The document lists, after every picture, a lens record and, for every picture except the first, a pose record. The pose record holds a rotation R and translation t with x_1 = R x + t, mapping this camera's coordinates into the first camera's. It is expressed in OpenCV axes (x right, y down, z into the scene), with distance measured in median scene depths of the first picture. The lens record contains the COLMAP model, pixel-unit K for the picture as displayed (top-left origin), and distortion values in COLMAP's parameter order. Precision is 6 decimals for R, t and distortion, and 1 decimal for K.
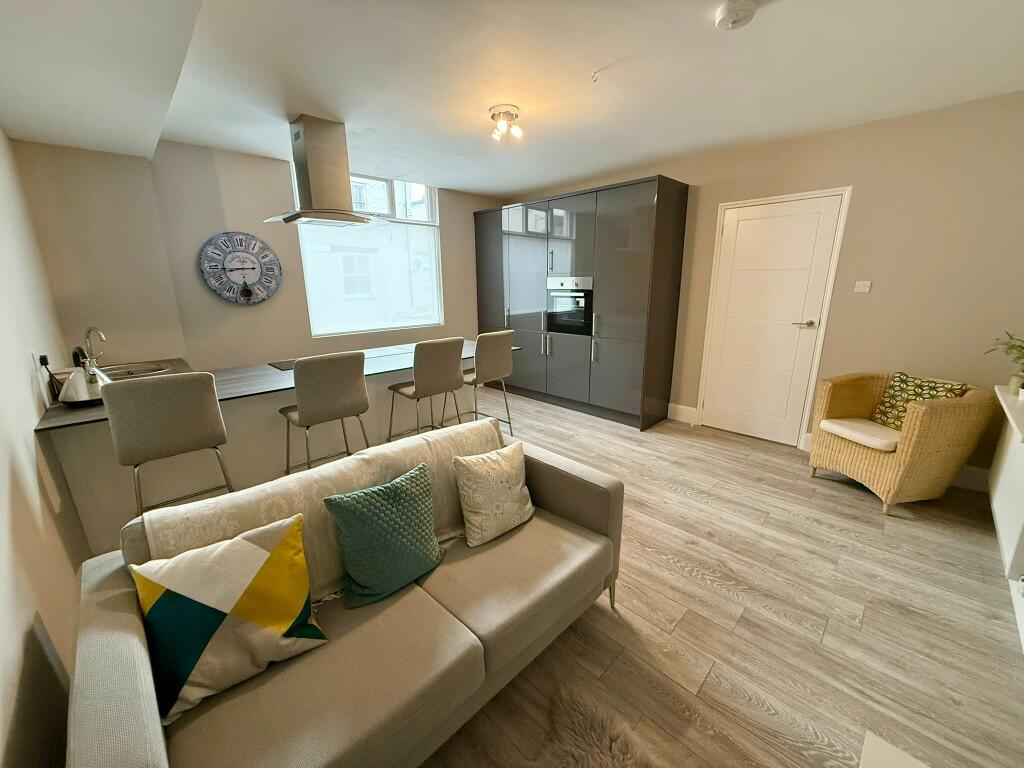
lens RADIAL K [[406.2, 0, 504.8], [0, 406.2, 384.9], [0, 0, 1]] dist [0.001026, -0.000057]
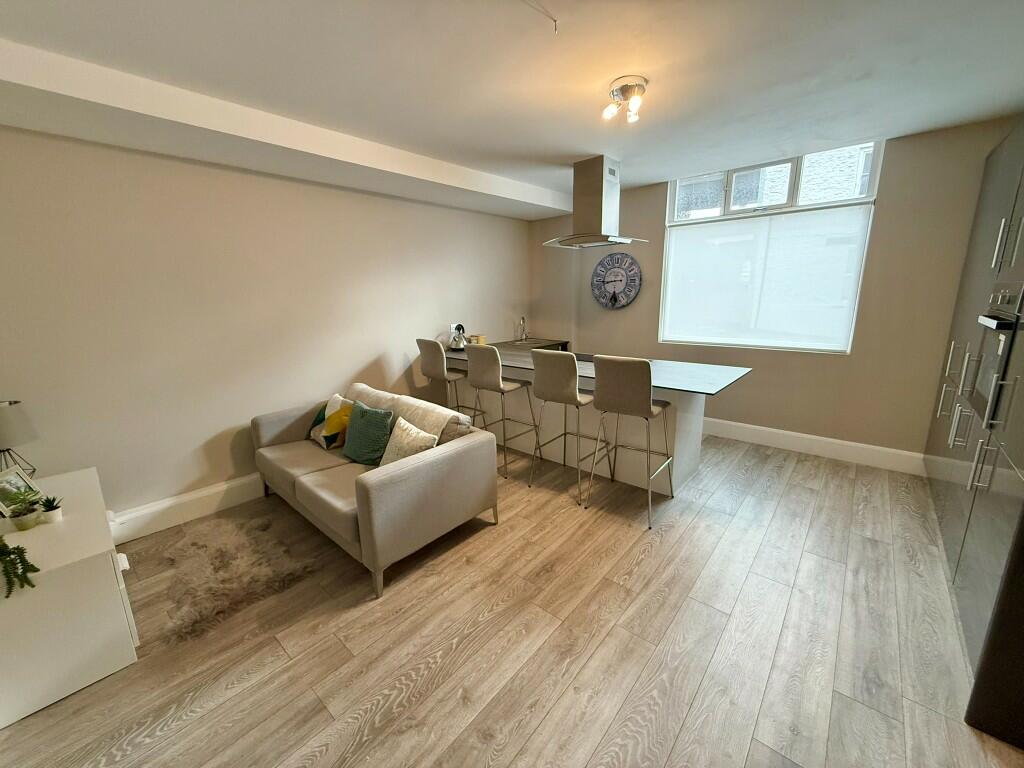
lens RADIAL K [[406.2, 0, 507.8], [0, 406.2, 381.9], [0, 0, 1]] dist [0.001026, -0.000057]
pose [[0.074514, 0.223277, -0.971903, 0.990355], [-0.223748, 0.953507, 0.201896, -0.250741], [0.971794, 0.202417, 0.121008, 0.877930]]
